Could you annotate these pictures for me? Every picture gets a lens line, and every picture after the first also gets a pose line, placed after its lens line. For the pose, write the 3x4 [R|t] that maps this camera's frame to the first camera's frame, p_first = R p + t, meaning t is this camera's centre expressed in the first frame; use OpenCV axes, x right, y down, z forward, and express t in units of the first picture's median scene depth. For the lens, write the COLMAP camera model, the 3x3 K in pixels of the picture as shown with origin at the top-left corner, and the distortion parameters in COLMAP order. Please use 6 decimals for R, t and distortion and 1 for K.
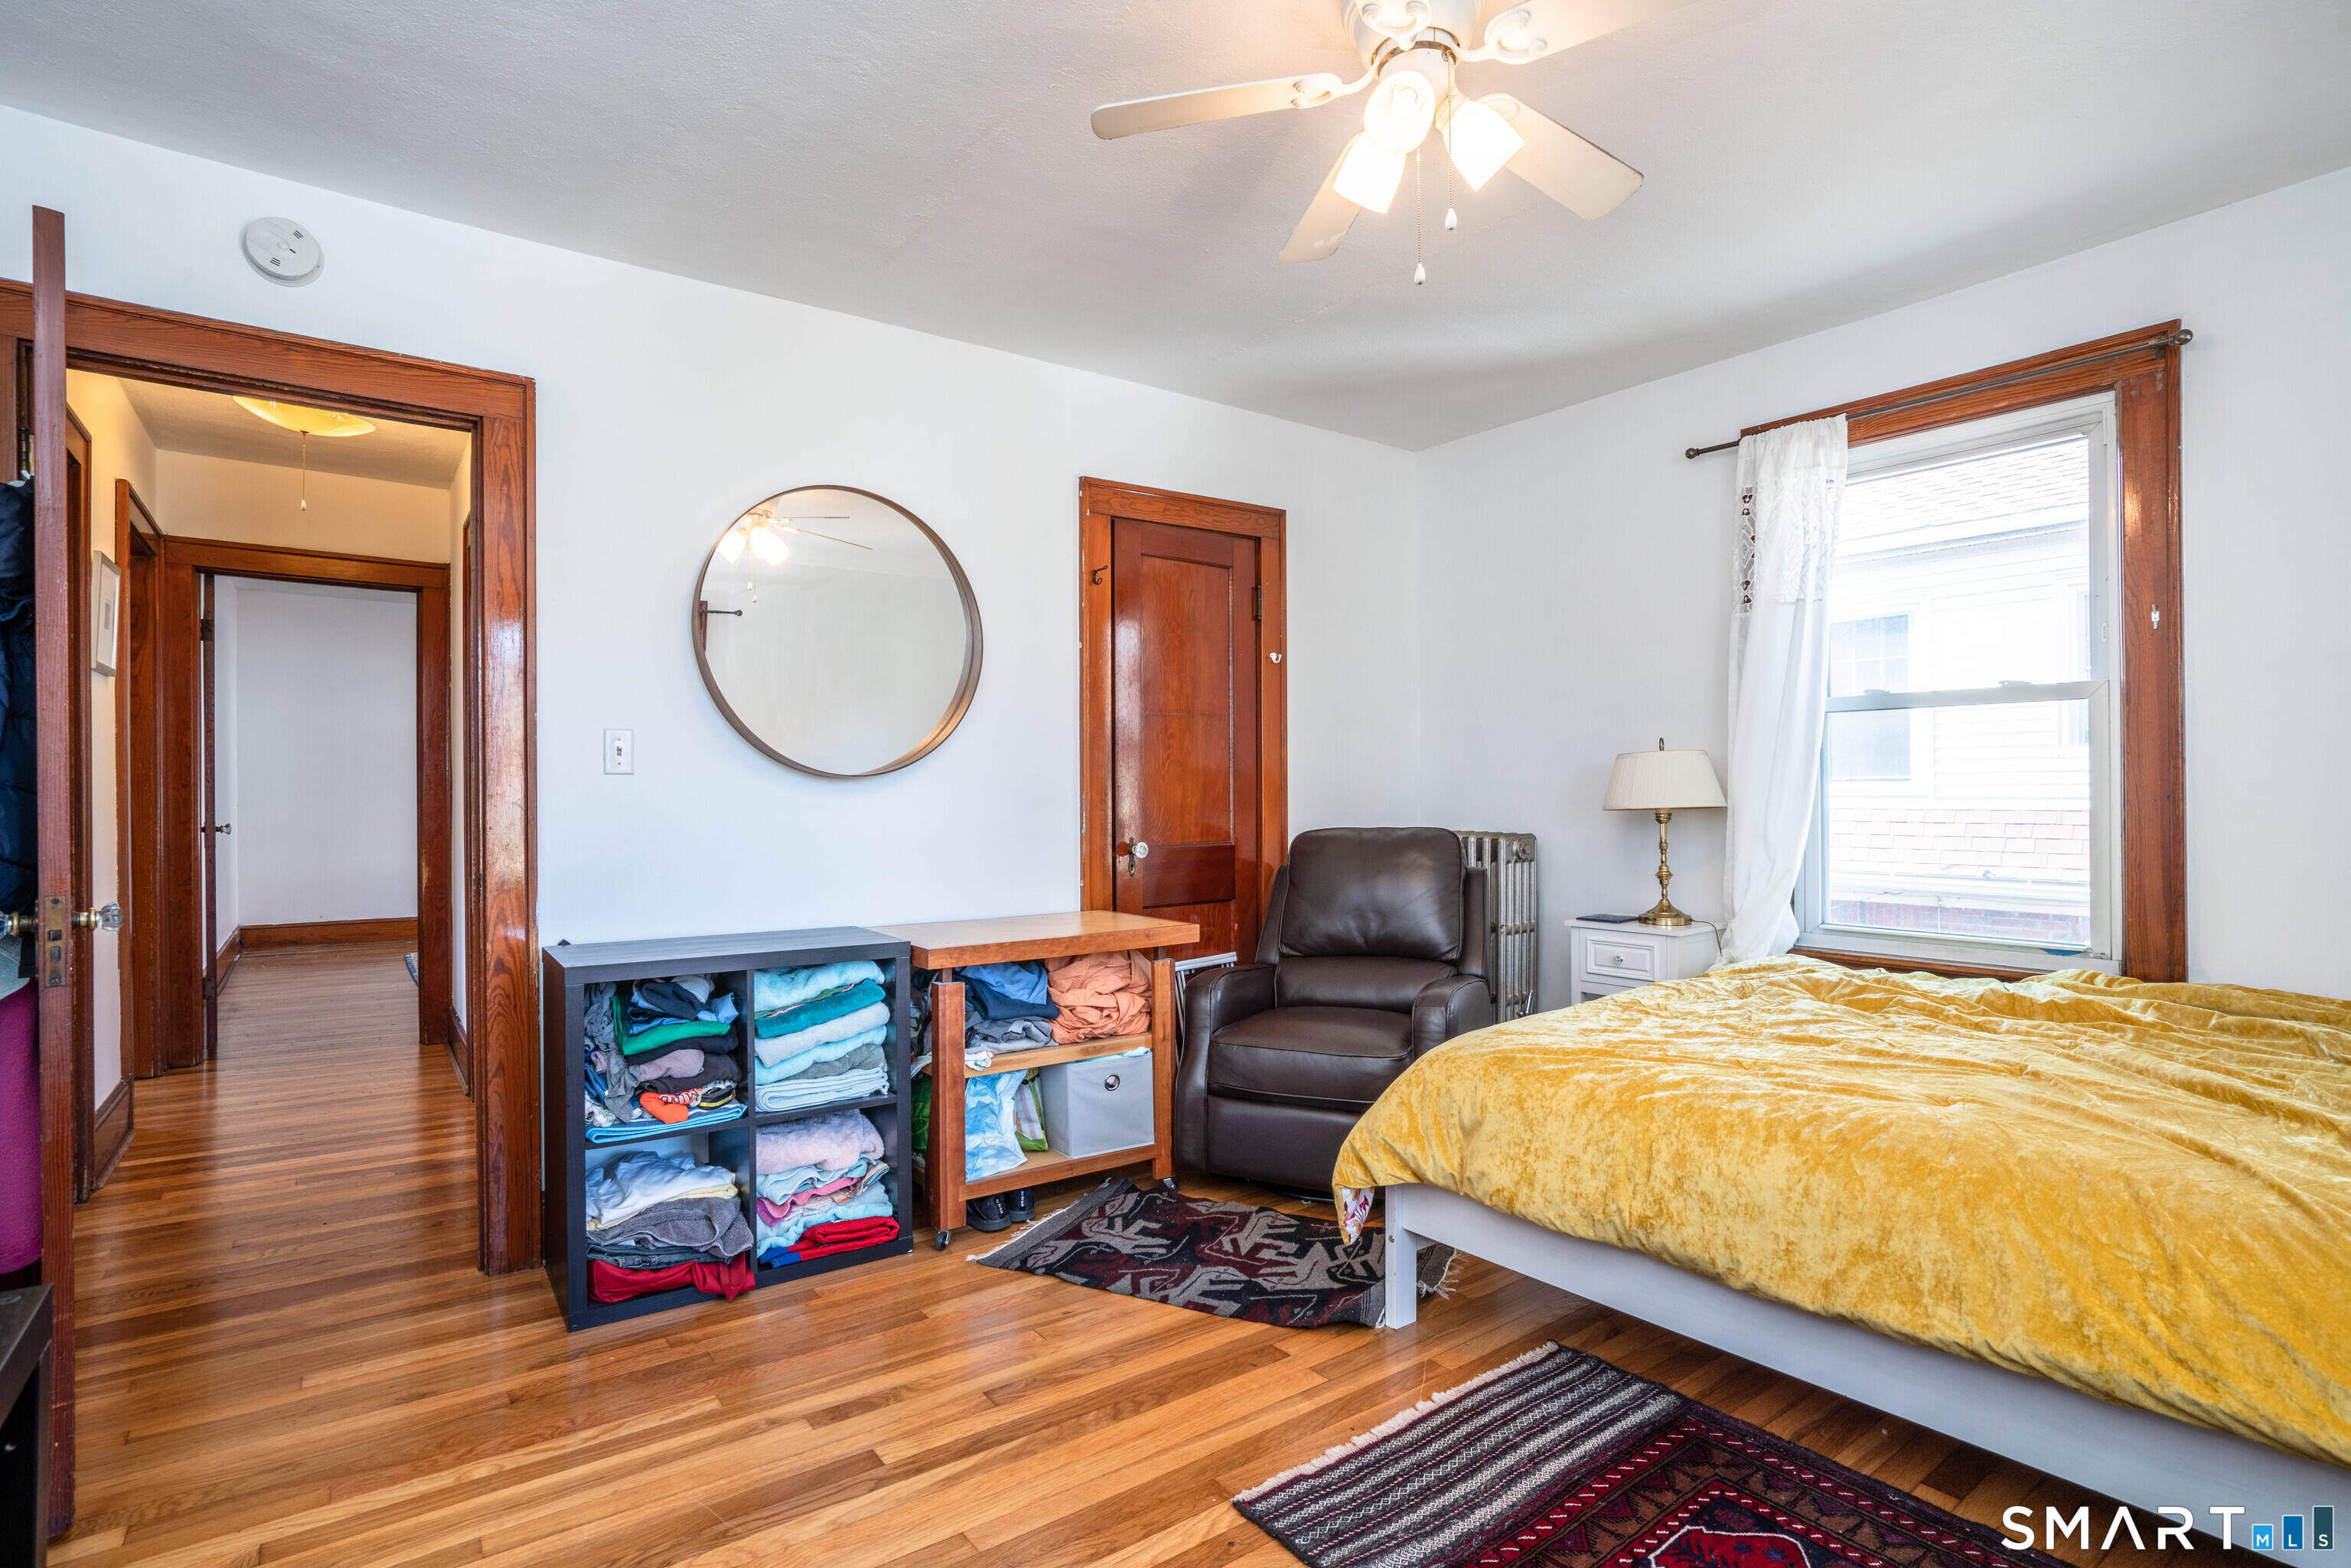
lens RADIAL K [[1130.1, 0, 1168.8], [0, 1130.1, 788.4], [0, 0, 1]] dist [-0.050190, 0.023681]
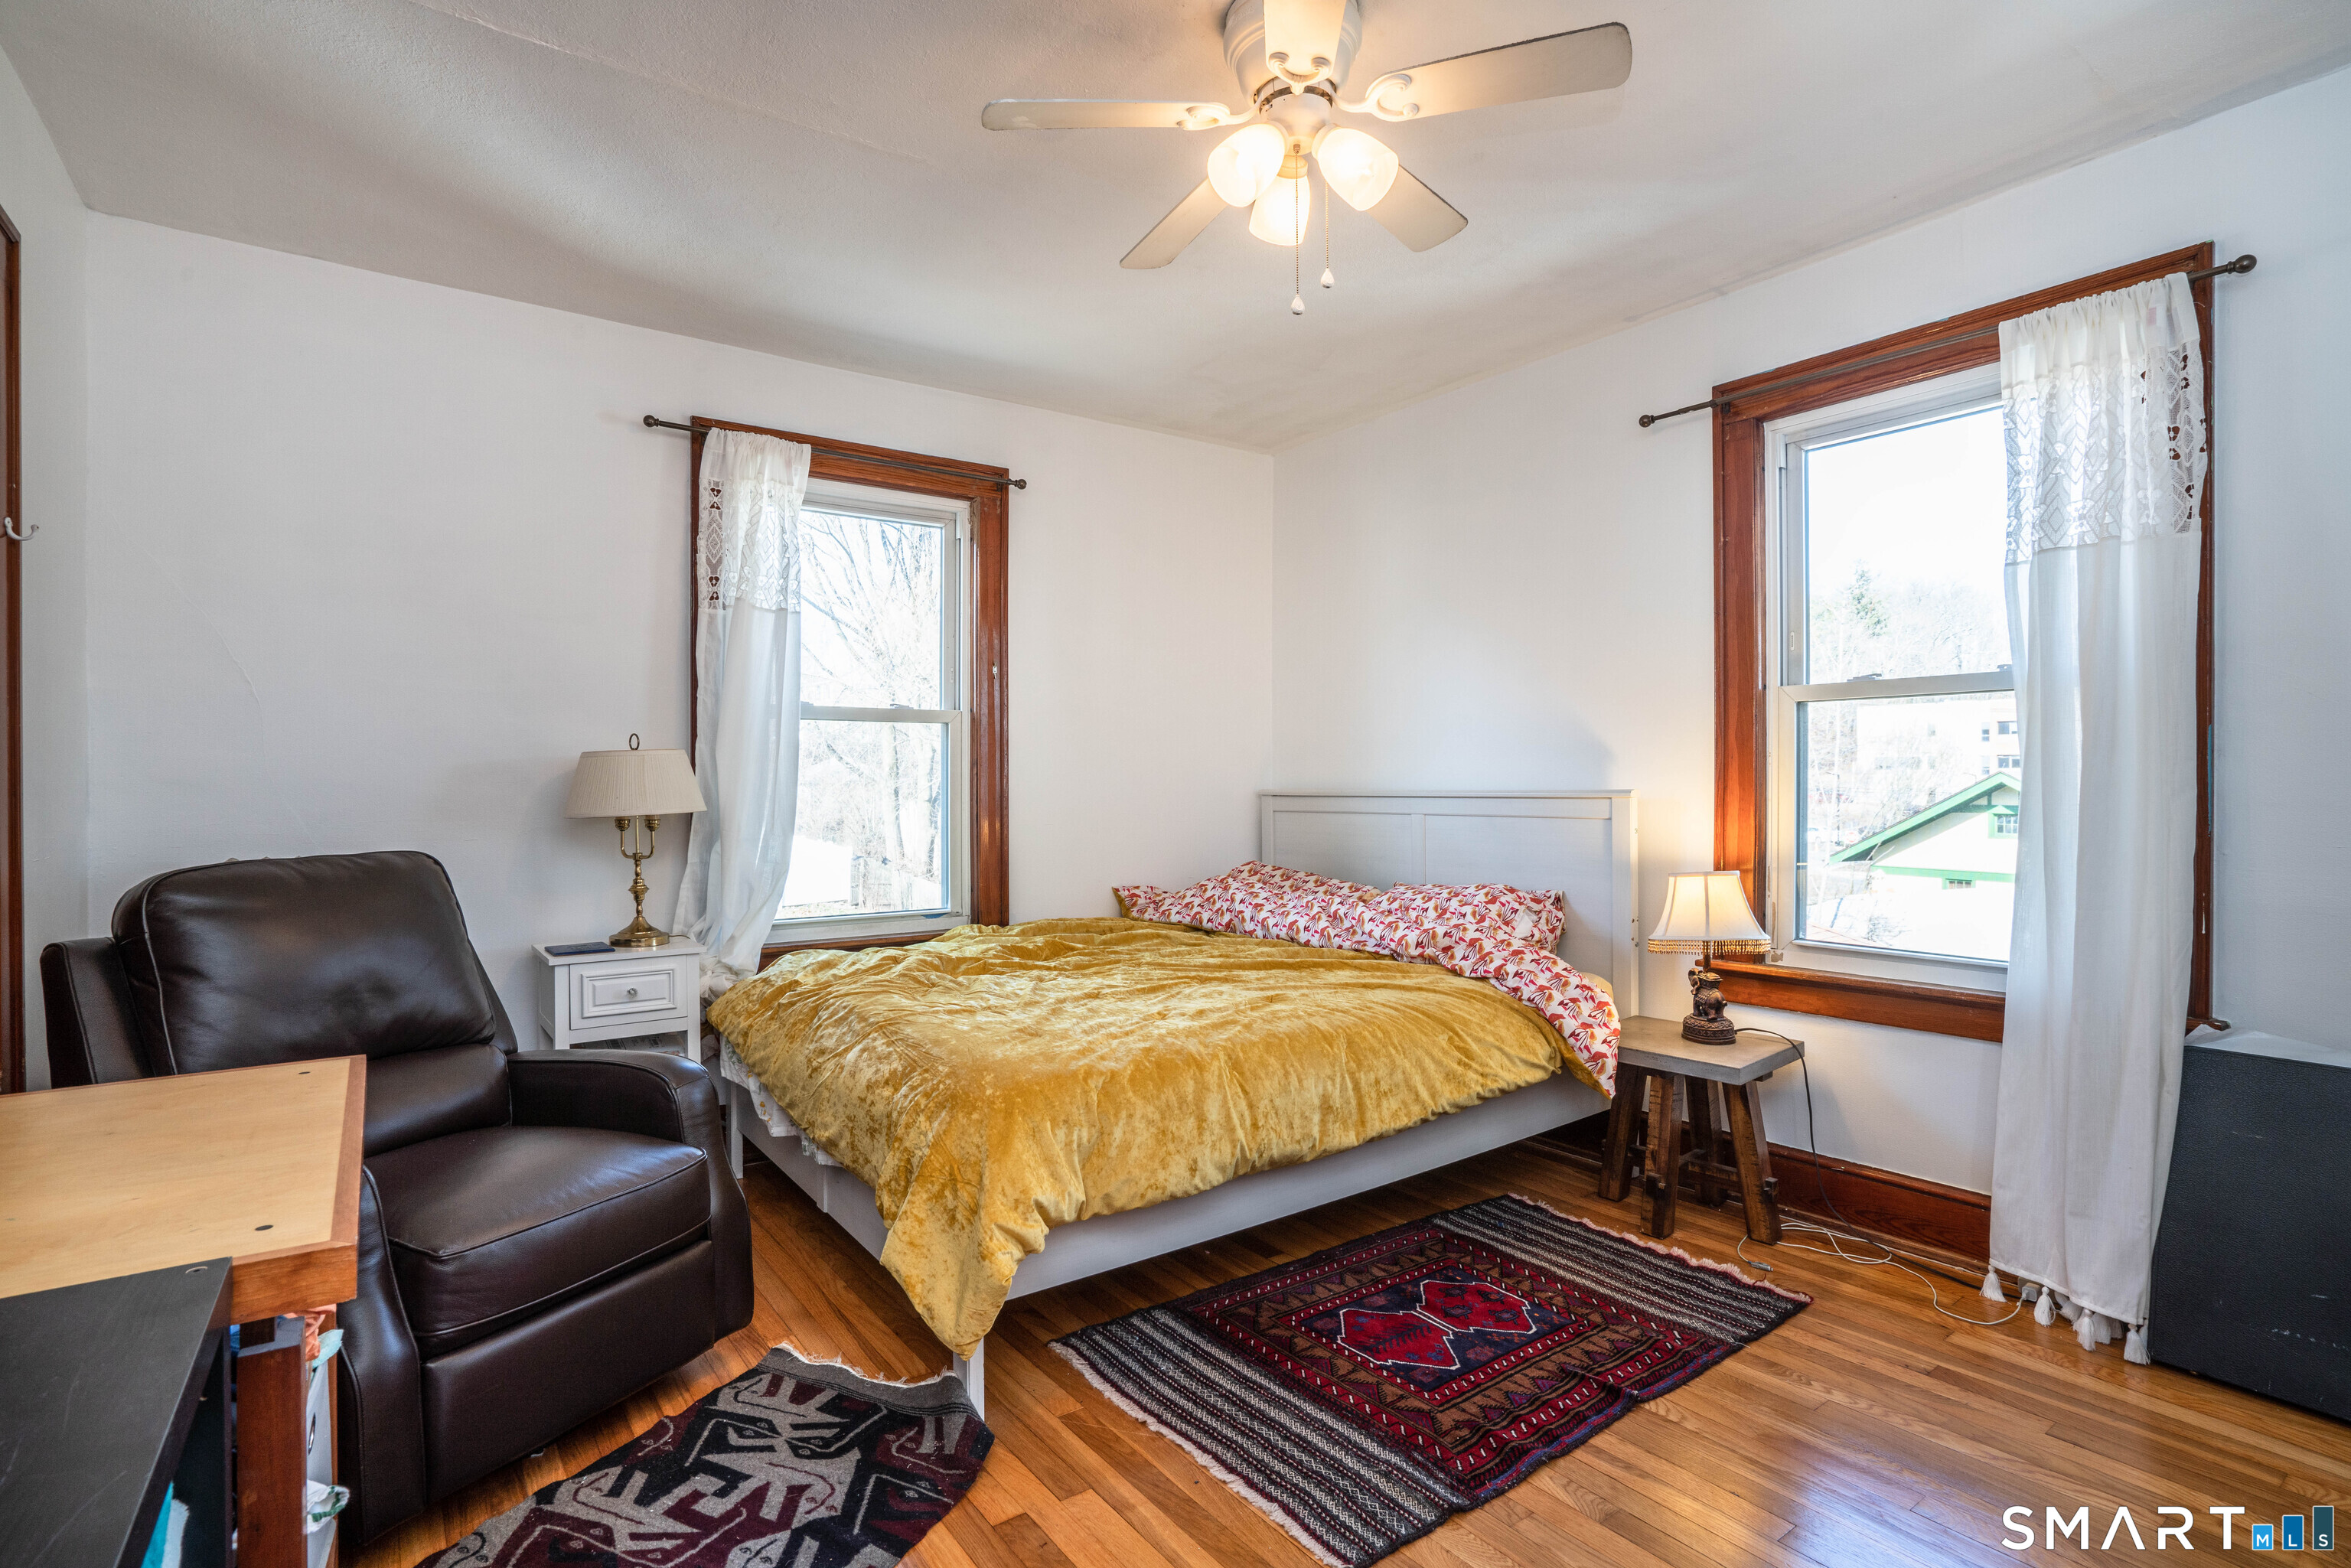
lens RADIAL K [[1130.1, 0, 1168.8], [0, 1130.1, 788.4], [0, 0, 1]] dist [-0.050190, 0.023681]
pose [[0.029580, -0.000470, 0.999562, -0.547732], [0.000958, 0.999999, 0.000441, -0.002780], [-0.999562, 0.000944, 0.029581, 0.714856]]
